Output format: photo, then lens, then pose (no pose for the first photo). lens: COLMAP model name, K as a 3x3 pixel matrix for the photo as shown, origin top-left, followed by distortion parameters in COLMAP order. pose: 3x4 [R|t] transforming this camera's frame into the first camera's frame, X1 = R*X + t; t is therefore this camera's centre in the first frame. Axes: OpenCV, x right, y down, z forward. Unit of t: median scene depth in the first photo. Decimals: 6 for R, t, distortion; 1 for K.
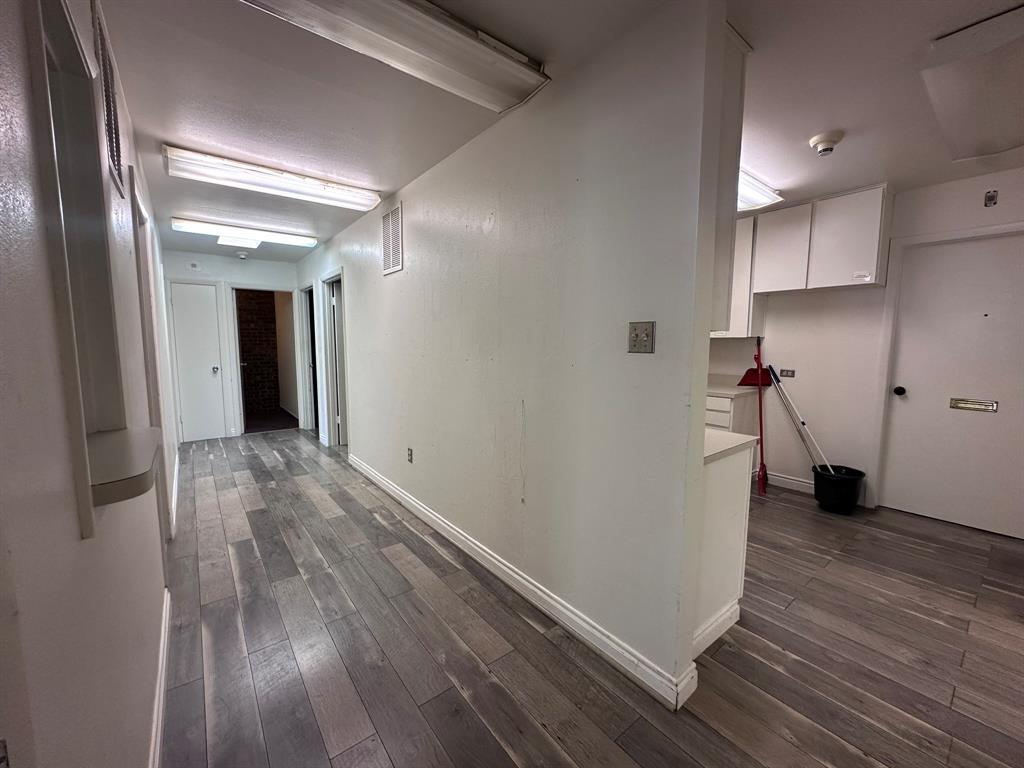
lens RADIAL K [[408.8, 0, 513.3], [0, 408.8, 384.6], [0, 0, 1]] dist [-0.003558, 0.000341]
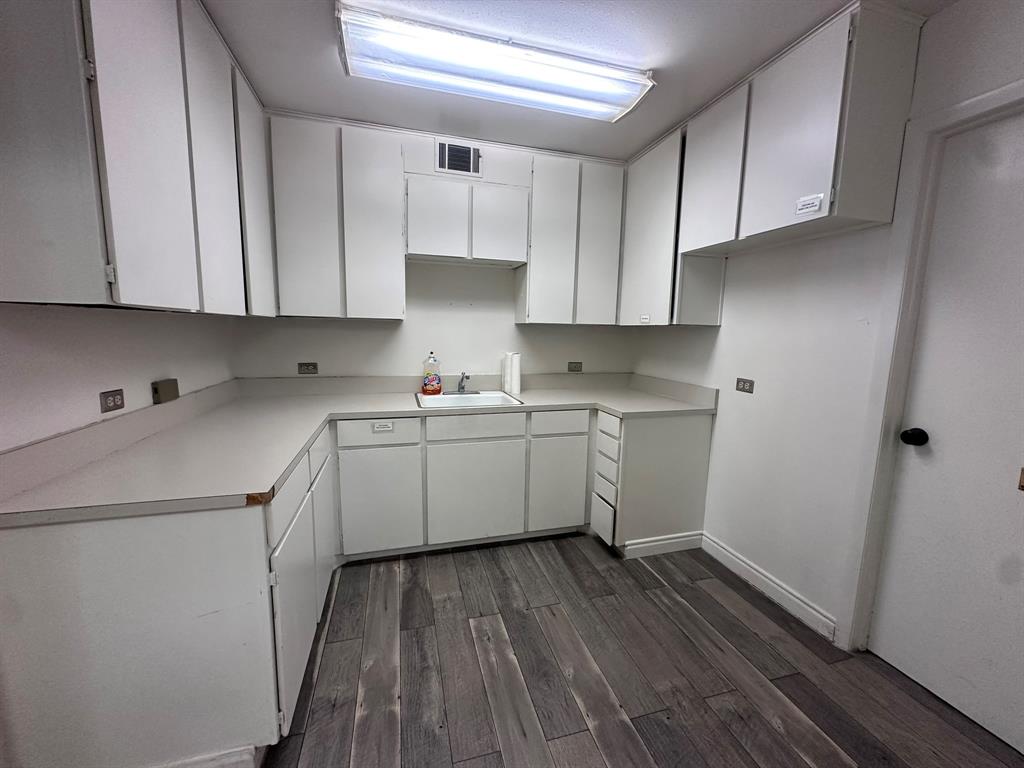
lens RADIAL K [[408.8, 0, 513.3], [0, 408.8, 384.6], [0, 0, 1]] dist [-0.003558, 0.000341]
pose [[0.922519, 0.067700, -0.379968, 0.686423], [-0.058186, 0.997639, 0.036481, -0.036705], [0.381540, -0.011546, 0.924280, 0.366426]]
